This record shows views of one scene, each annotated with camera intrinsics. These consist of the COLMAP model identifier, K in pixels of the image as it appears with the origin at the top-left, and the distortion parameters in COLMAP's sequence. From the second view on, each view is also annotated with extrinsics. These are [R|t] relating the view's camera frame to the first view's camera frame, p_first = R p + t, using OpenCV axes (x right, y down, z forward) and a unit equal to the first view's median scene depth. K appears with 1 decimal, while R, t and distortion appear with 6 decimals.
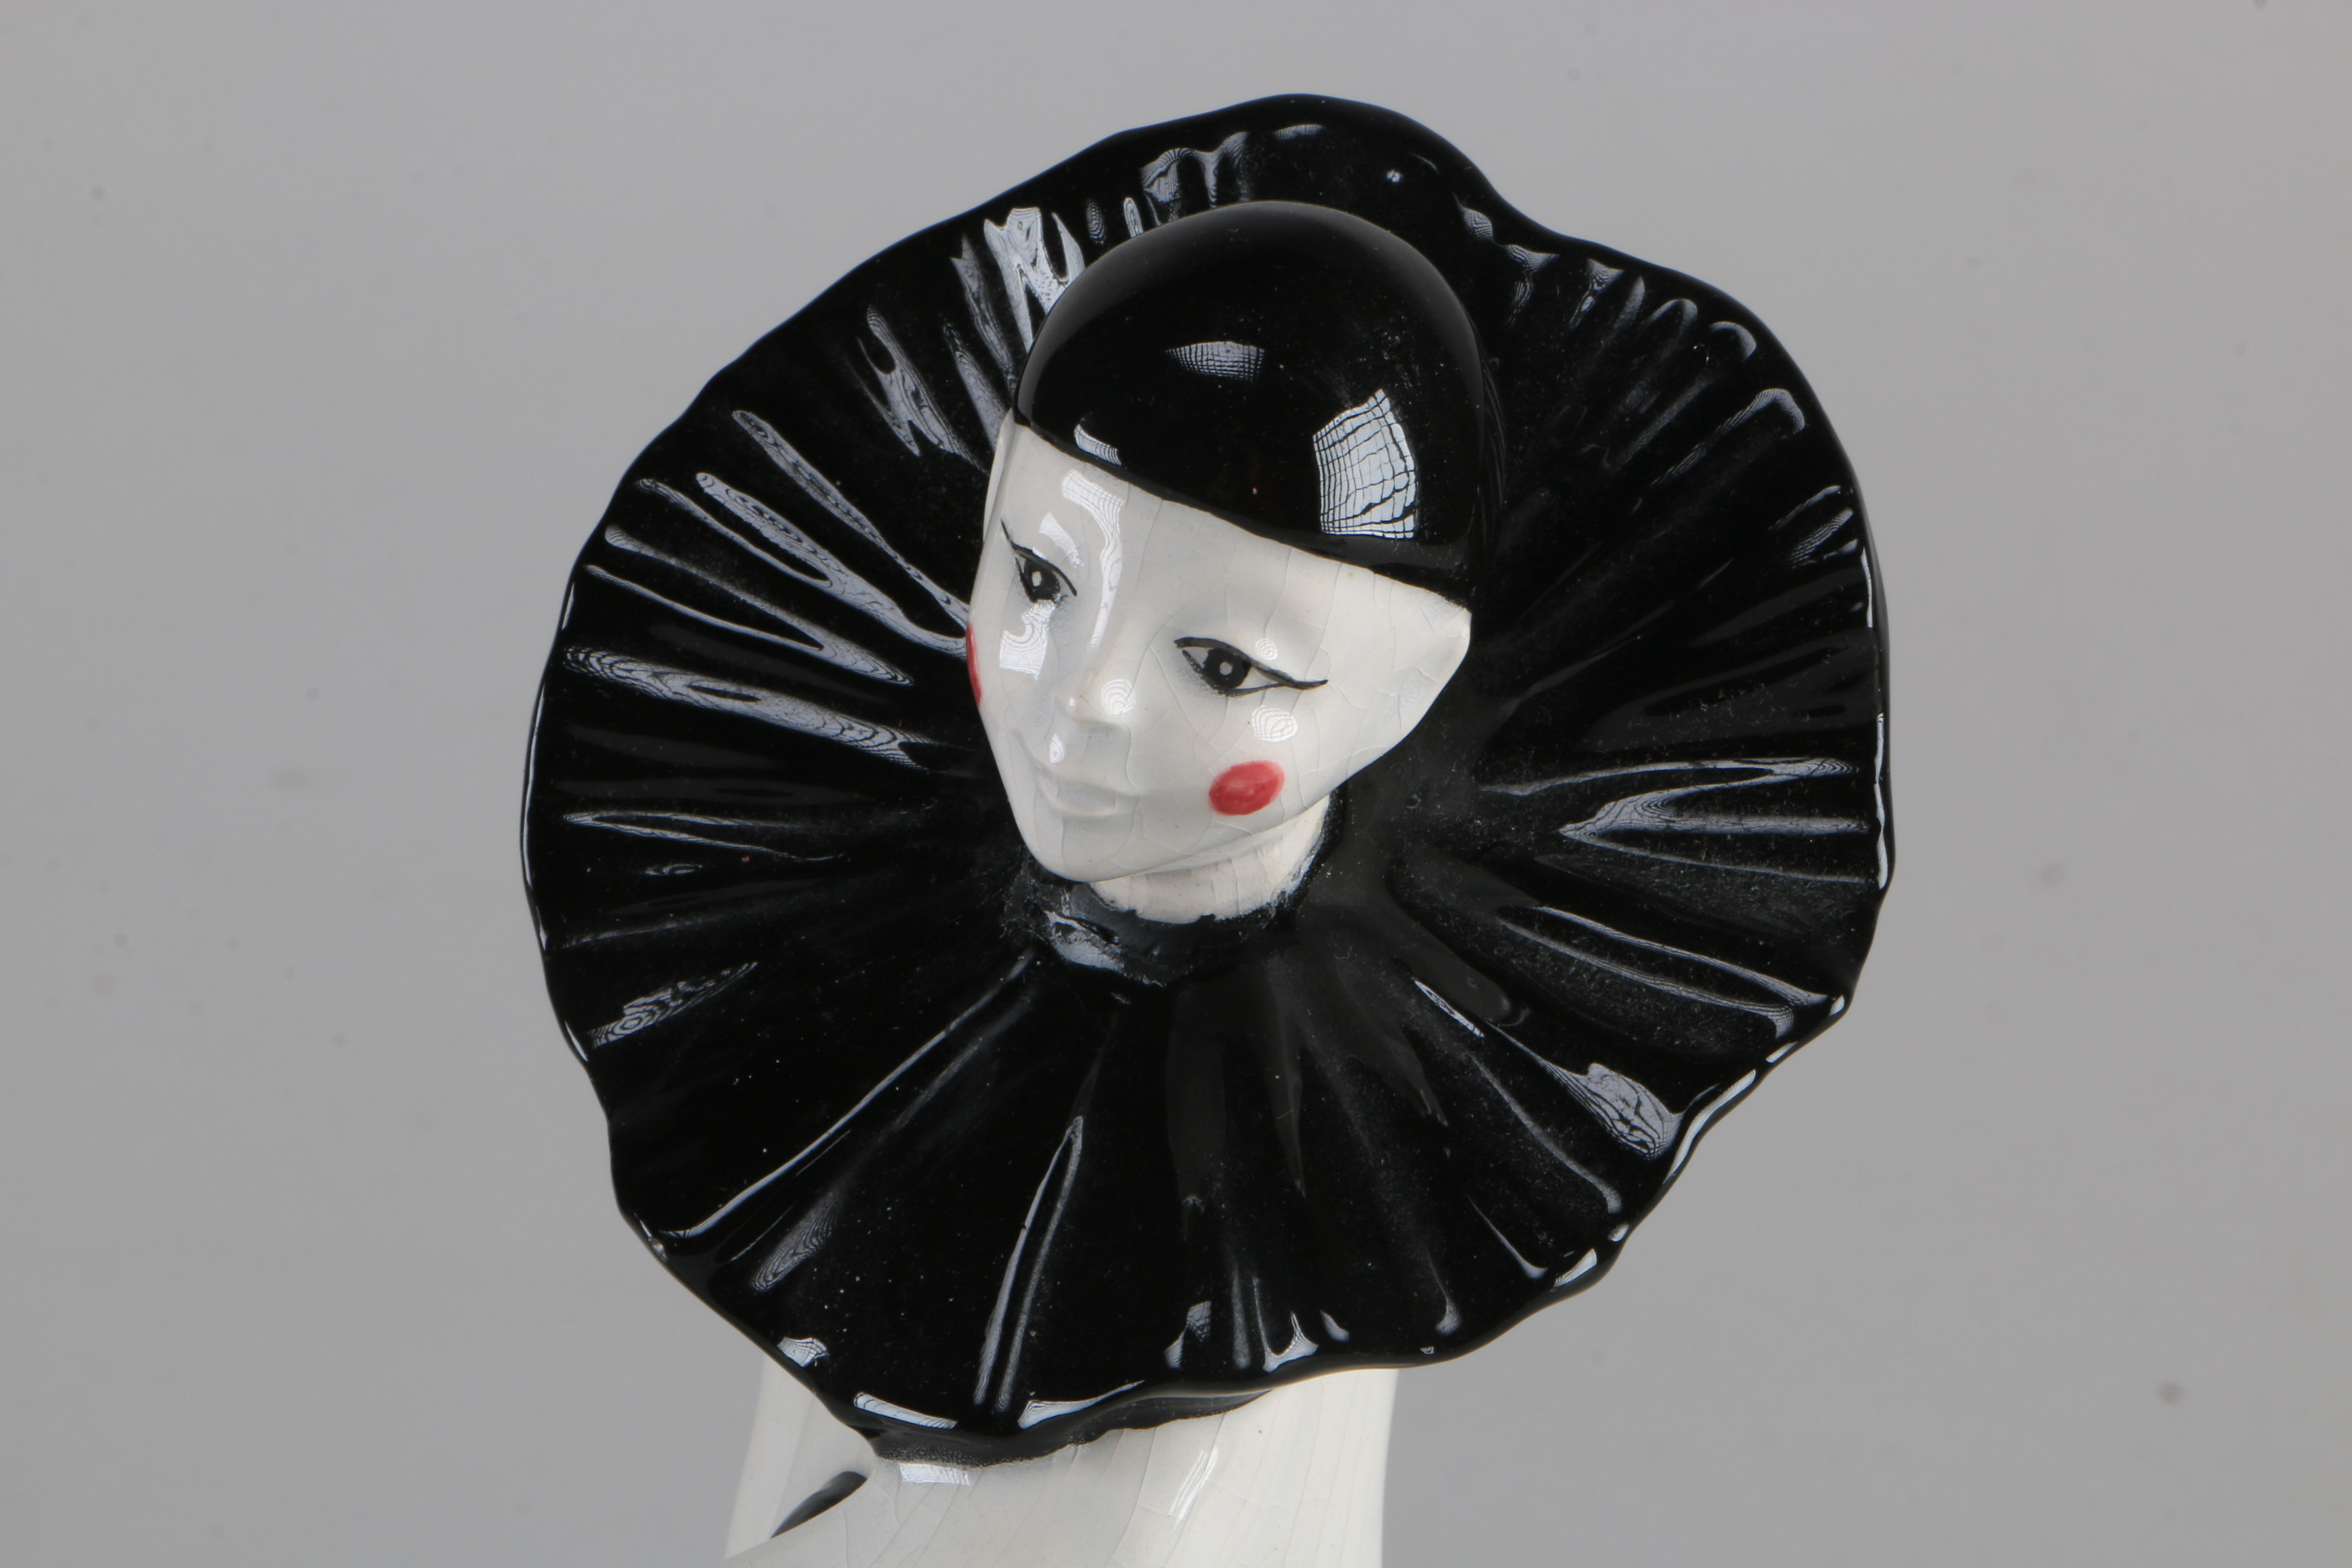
lens RADIAL K [[11741.0, 0, 1176.0], [0, 11741.0, 784.0], [0, 0, 1]] dist [0.546597, 3.727448]
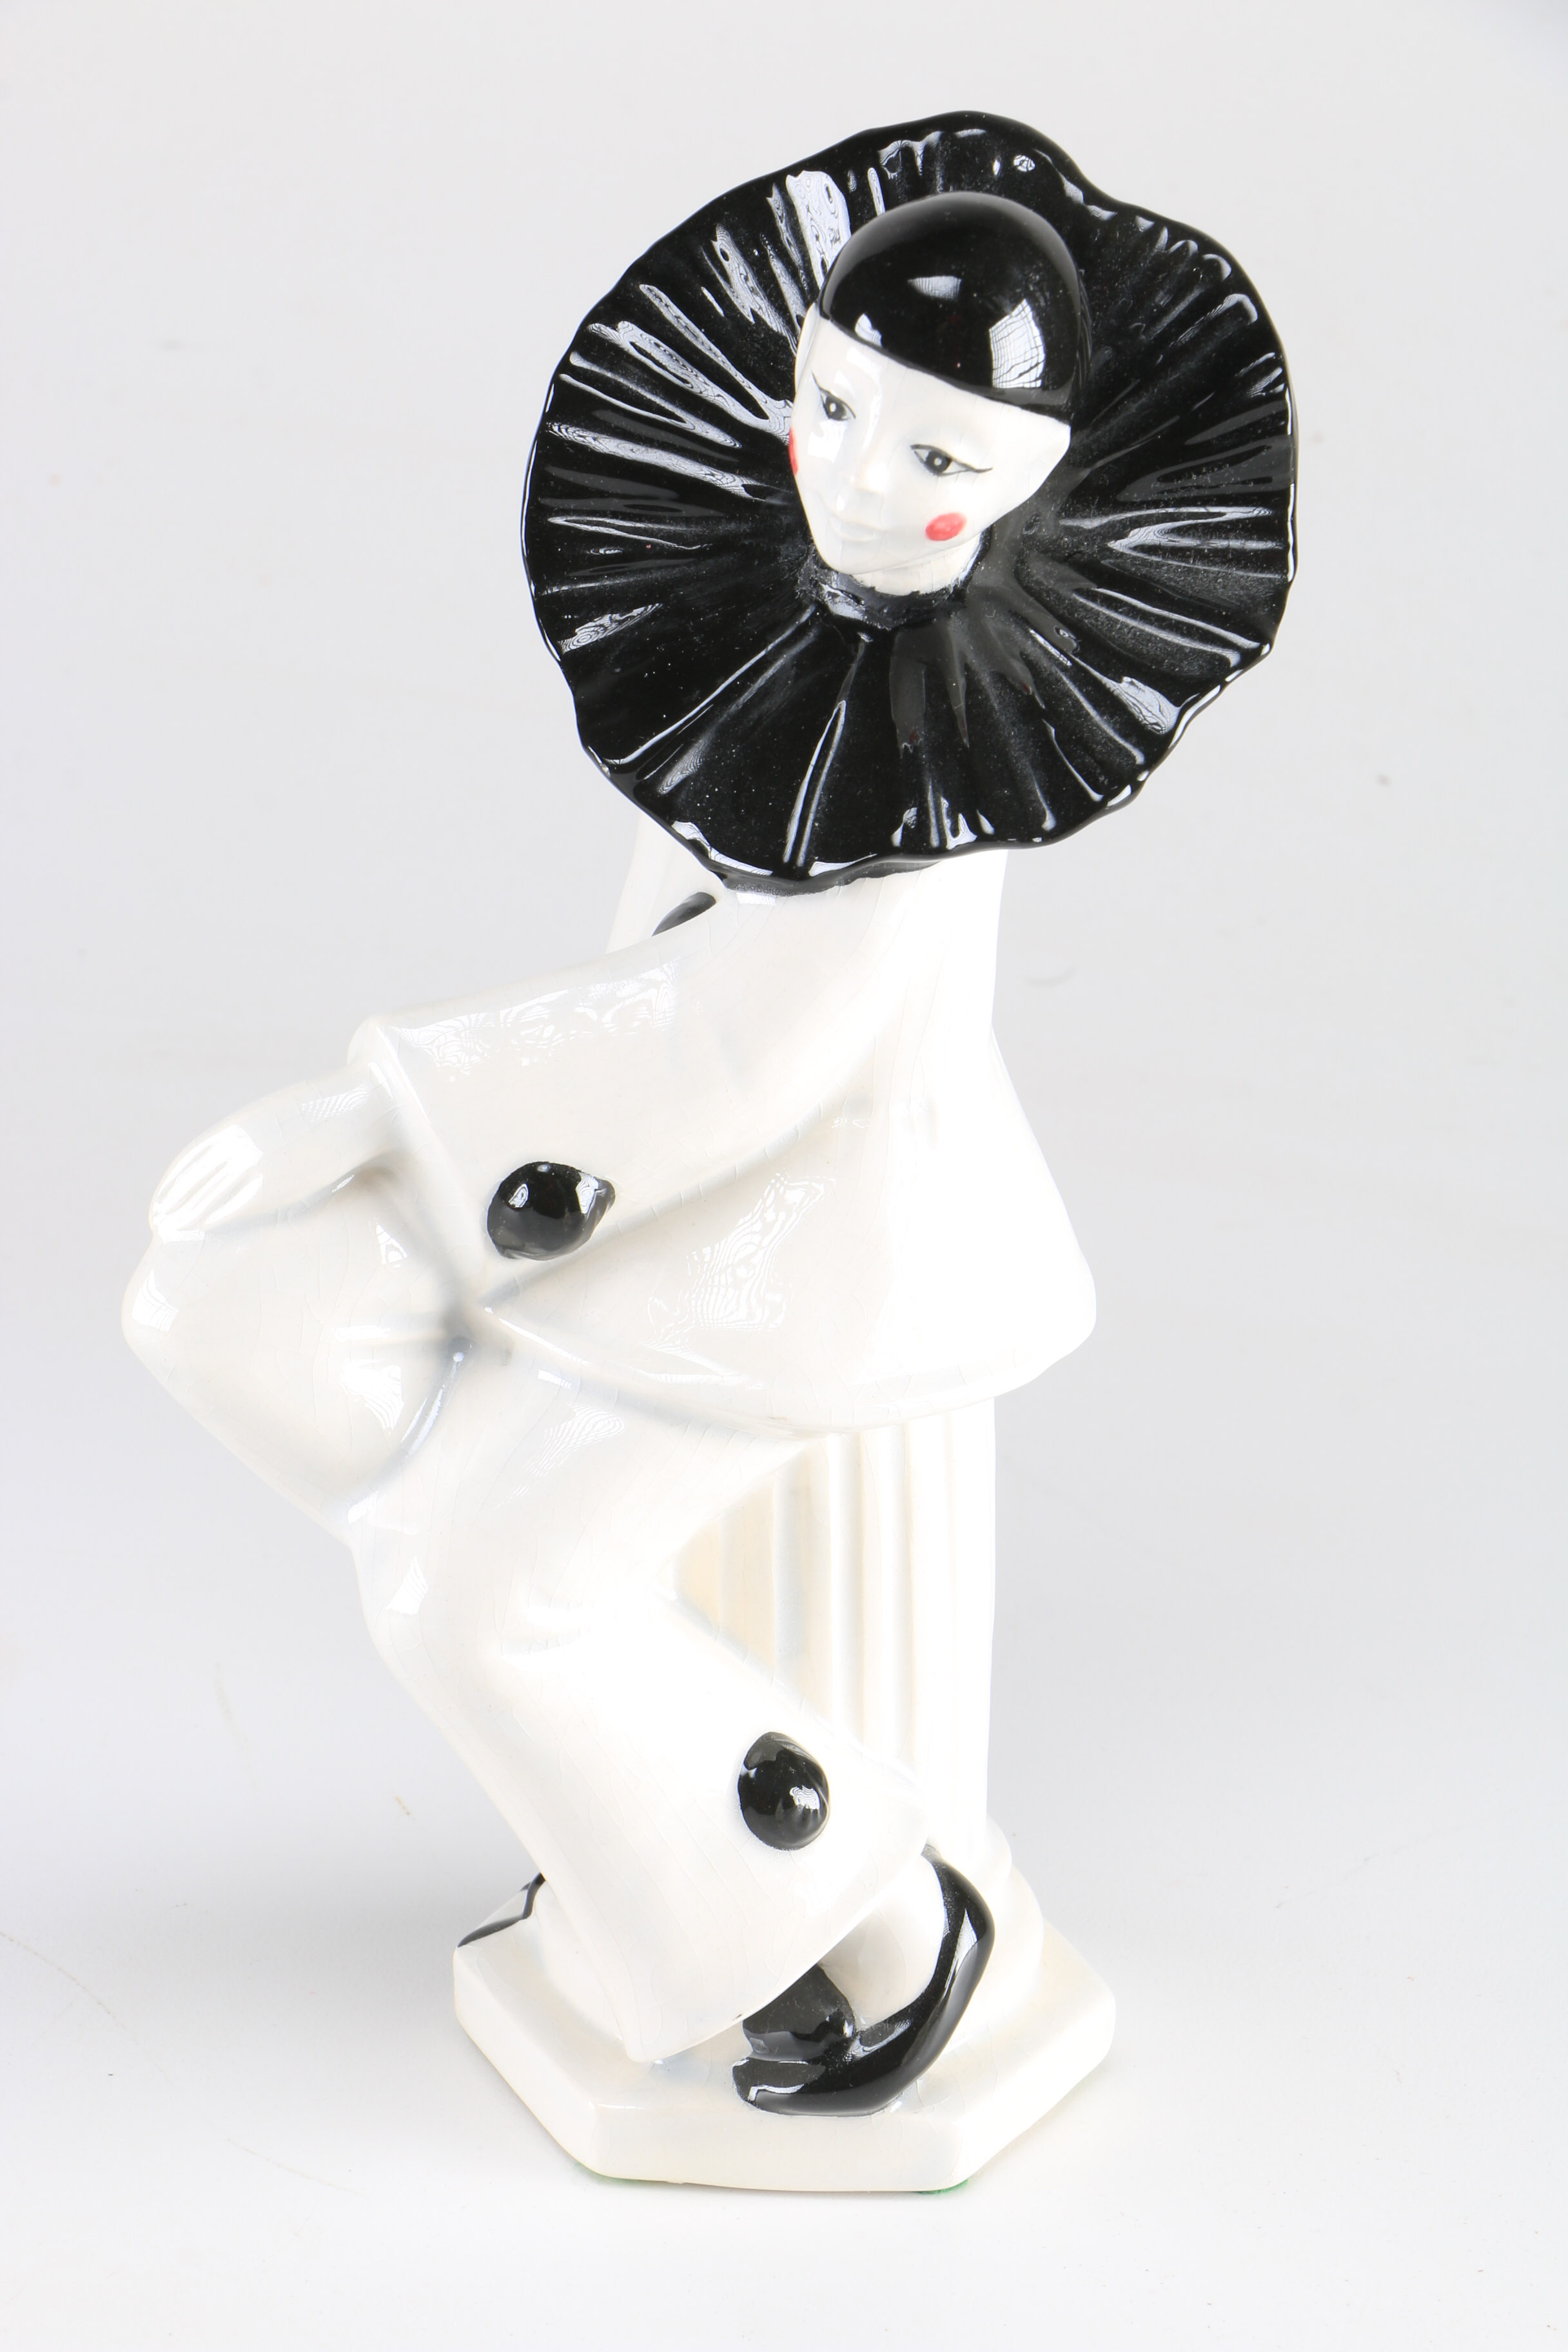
lens RADIAL K [[10813.5, 0, 784.0], [0, 10813.5, 1176.0], [0, 0, 1]] dist [1.252187, 6.159477]
pose [[0.998839, 0.018439, 0.044515, -0.089332], [-0.023244, 0.993662, 0.109977, -0.081780], [-0.042205, -0.110884, 0.992937, -0.654969]]
